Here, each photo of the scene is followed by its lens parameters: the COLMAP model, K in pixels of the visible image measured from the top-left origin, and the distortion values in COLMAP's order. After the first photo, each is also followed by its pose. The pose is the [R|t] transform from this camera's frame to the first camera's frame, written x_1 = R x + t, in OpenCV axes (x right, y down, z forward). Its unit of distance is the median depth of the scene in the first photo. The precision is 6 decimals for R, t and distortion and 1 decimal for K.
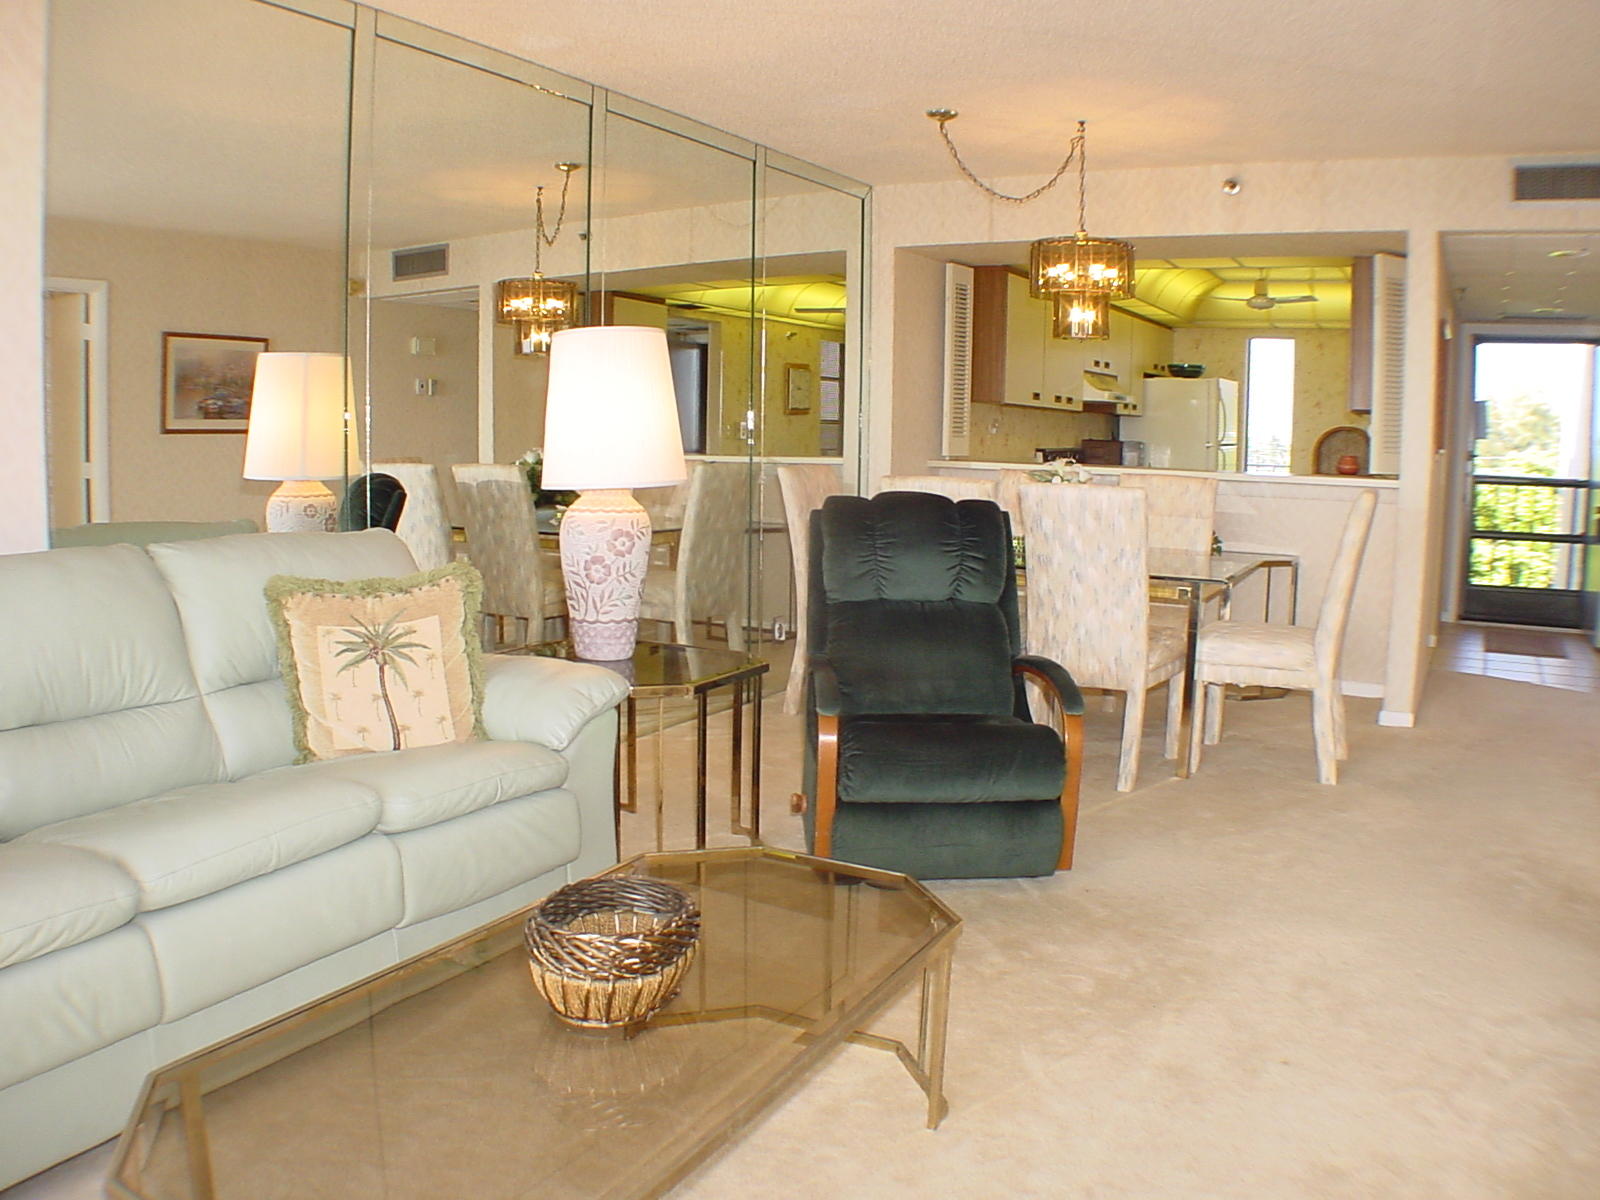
lens RADIAL K [[1238.0, 0, 804.0], [0, 1238.0, 598.9], [0, 0, 1]] dist [-0.257663, 0.113525]
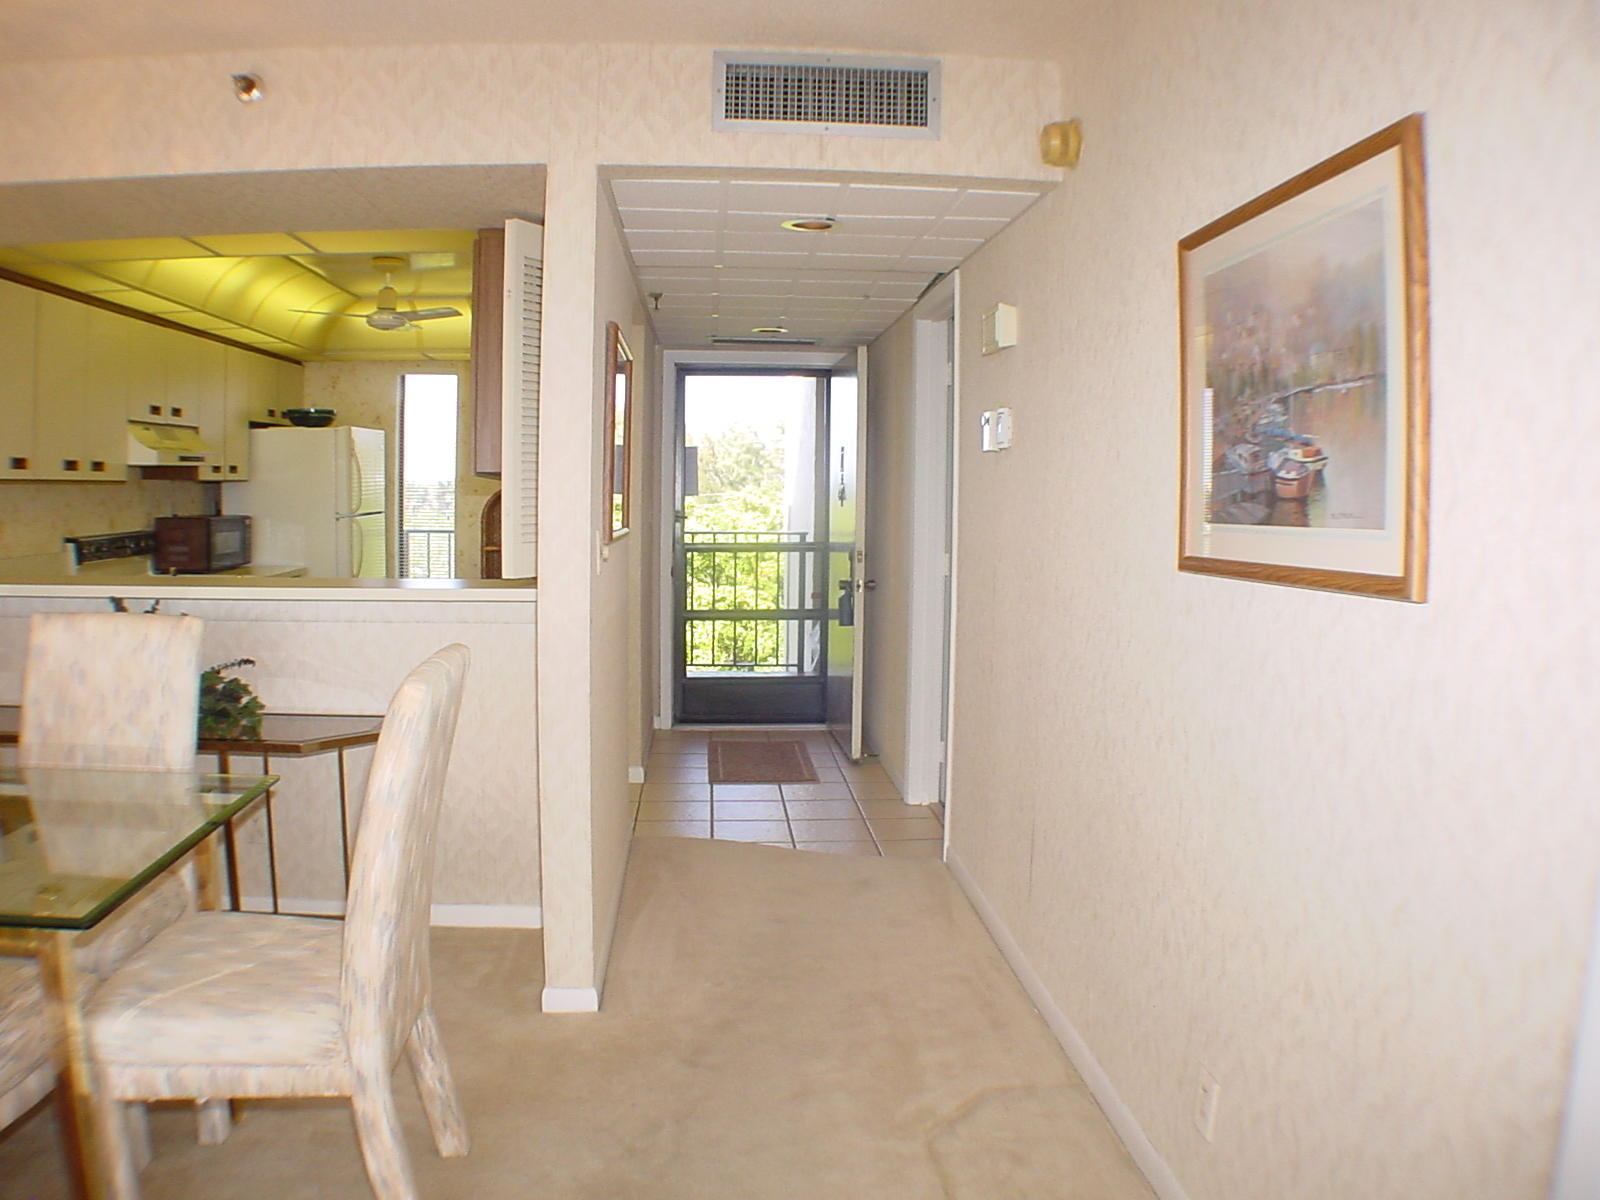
lens RADIAL K [[1200.0, 0, 791.3], [0, 1200.0, 591.7], [0, 0, 1]] dist [-0.259523, 0.104728]
pose [[0.821128, -0.047084, 0.568798, 0.210796], [0.070129, 0.997363, -0.018680, -0.064178], [-0.566419, 0.055228, 0.822265, 0.333850]]
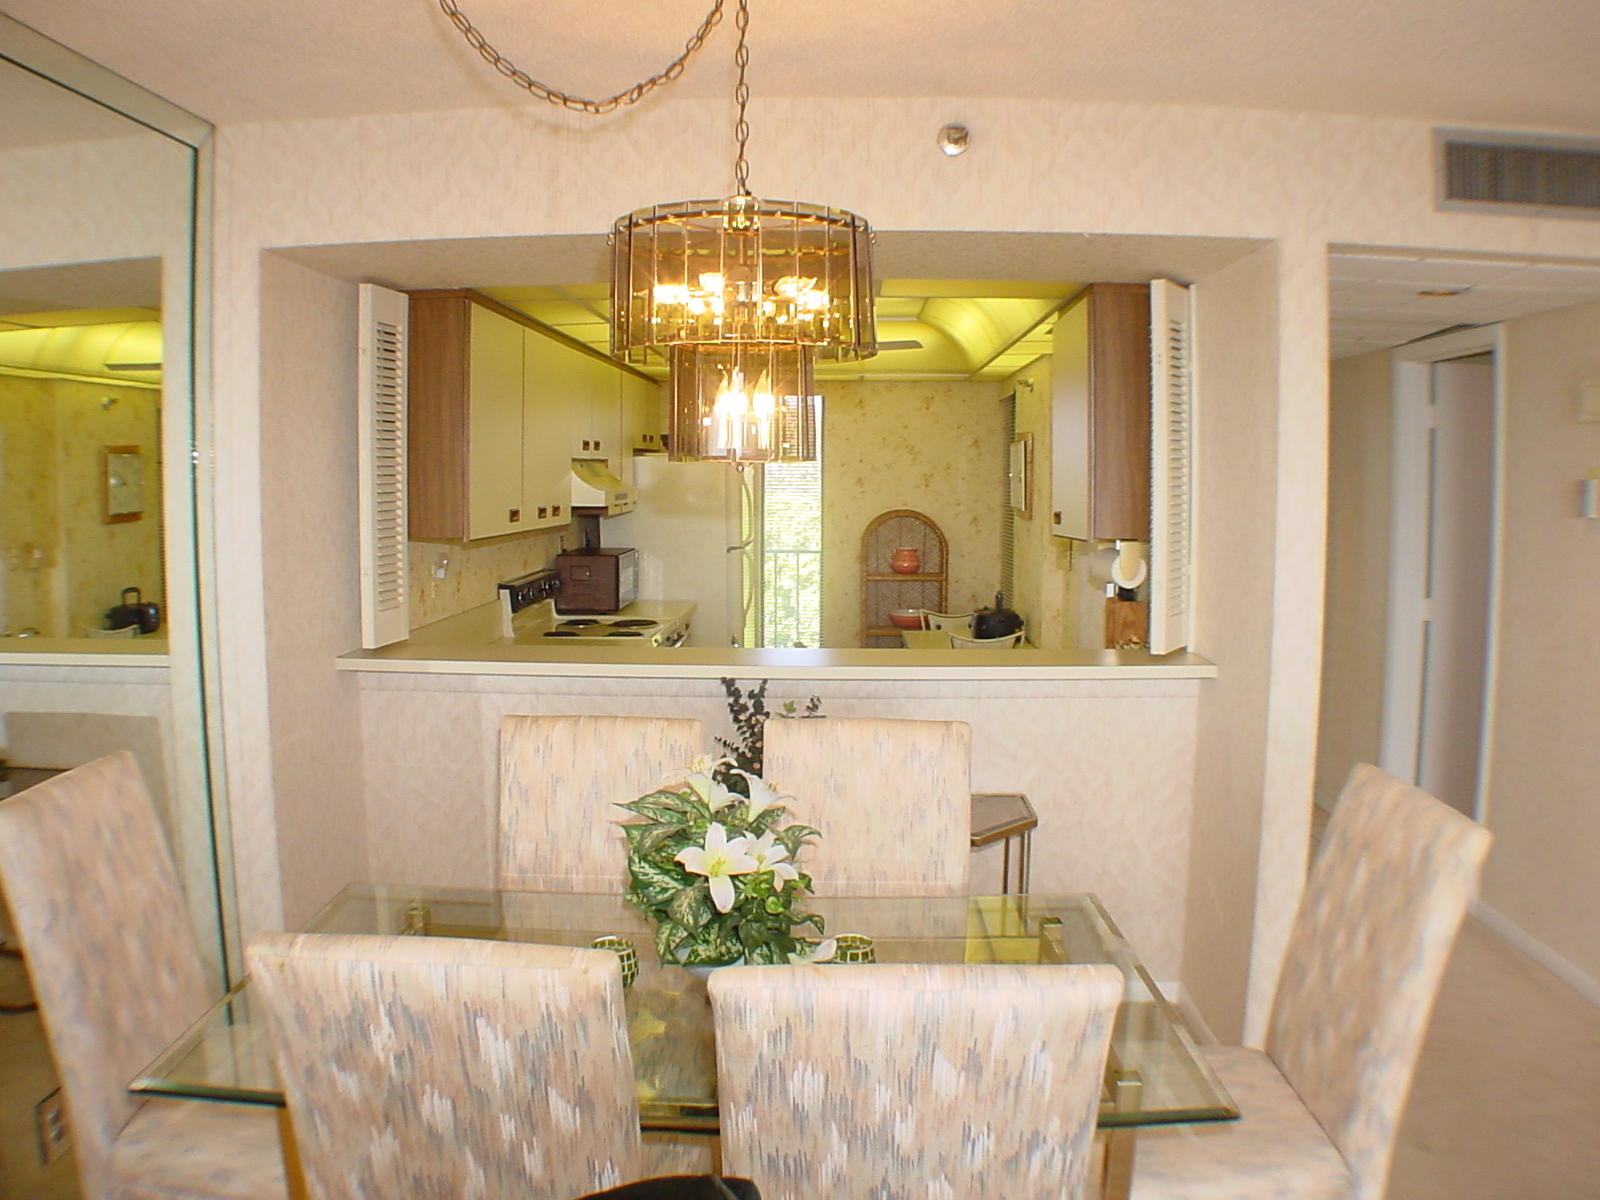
lens RADIAL K [[1238.0, 0, 796.9], [0, 1238.0, 596.0], [0, 0, 1]] dist [-0.257663, 0.113525]
pose [[0.880958, -0.058000, 0.469626, 0.034844], [0.073206, 0.997216, -0.014168, -0.115217], [-0.467497, 0.046861, 0.882752, 0.442897]]
